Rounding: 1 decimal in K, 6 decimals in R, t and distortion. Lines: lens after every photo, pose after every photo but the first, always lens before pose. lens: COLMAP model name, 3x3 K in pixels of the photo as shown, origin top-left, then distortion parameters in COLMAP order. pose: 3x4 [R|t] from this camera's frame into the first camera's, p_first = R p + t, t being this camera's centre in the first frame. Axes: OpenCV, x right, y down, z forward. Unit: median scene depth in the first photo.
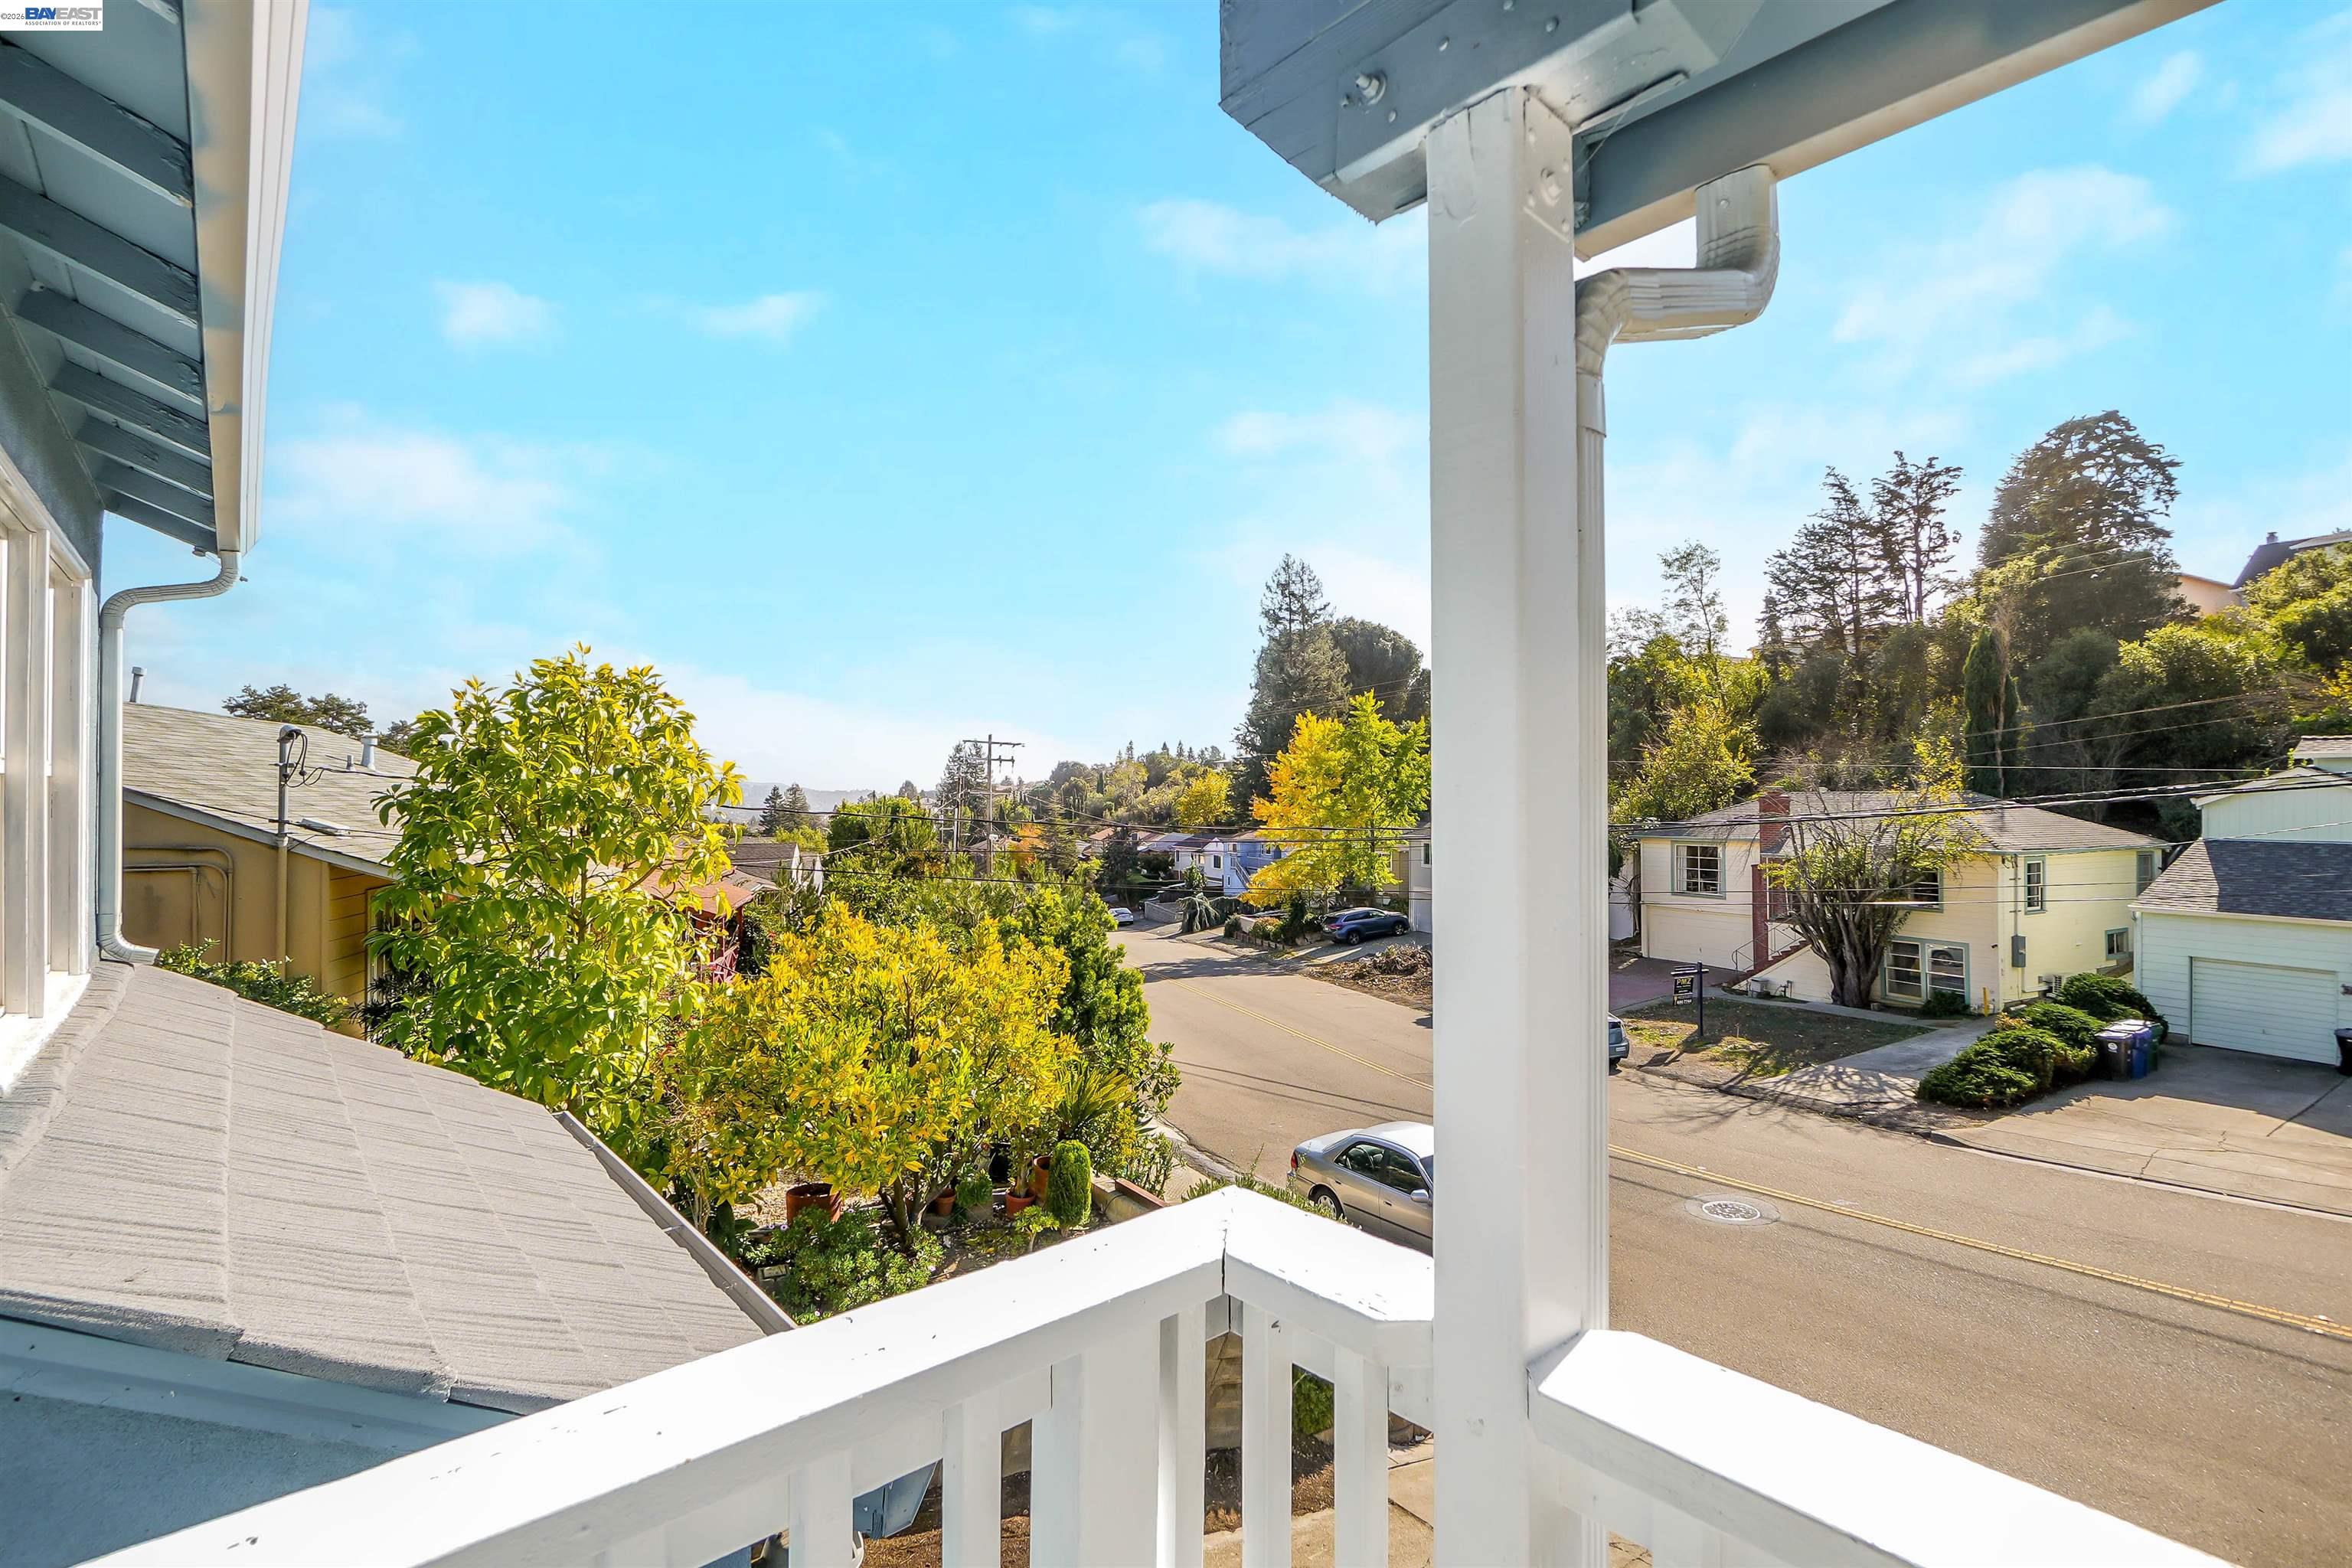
lens RADIAL K [[1020.6, 0, 1187.3], [0, 1020.6, 786.1], [0, 0, 1]] dist [-0.010804, 0.005156]
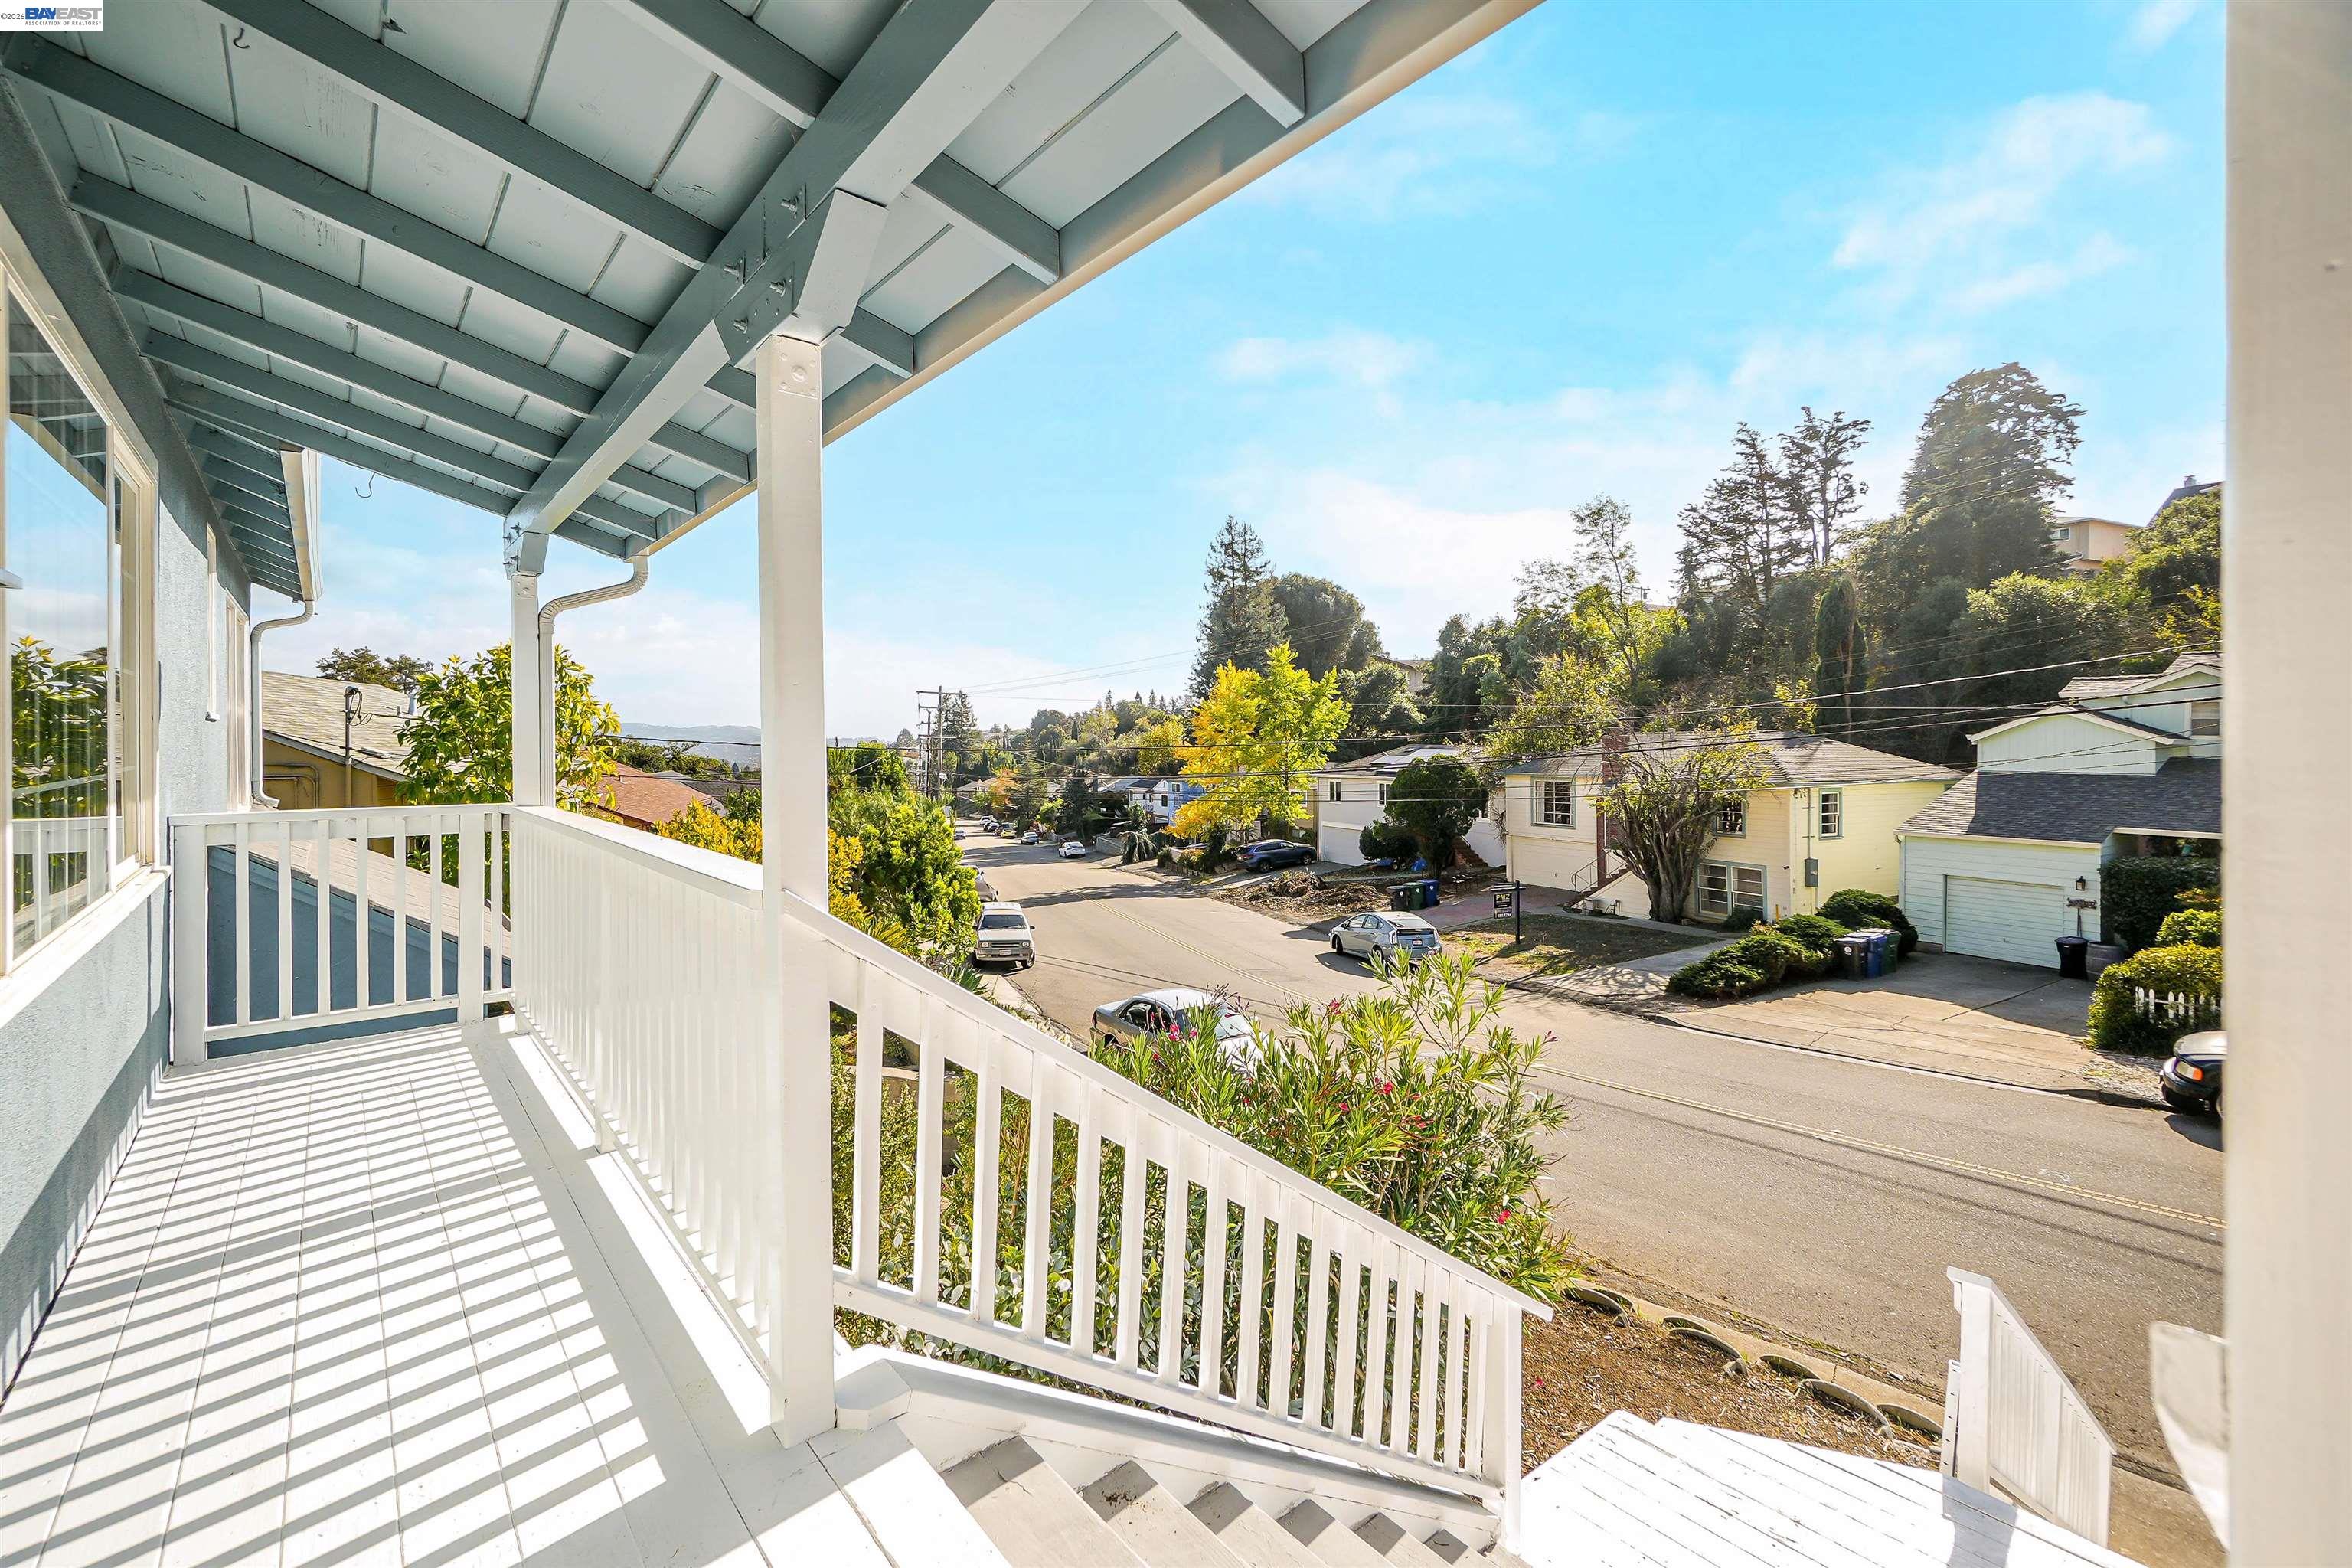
lens RADIAL K [[1020.6, 0, 1135.8], [0, 1020.6, 750.7], [0, 0, 1]] dist [-0.010804, 0.005156]
pose [[0.996617, -0.003539, -0.082111, 0.122406], [0.004759, 0.999881, 0.014666, 0.006211], [0.082049, -0.015007, 0.996515, -0.125470]]
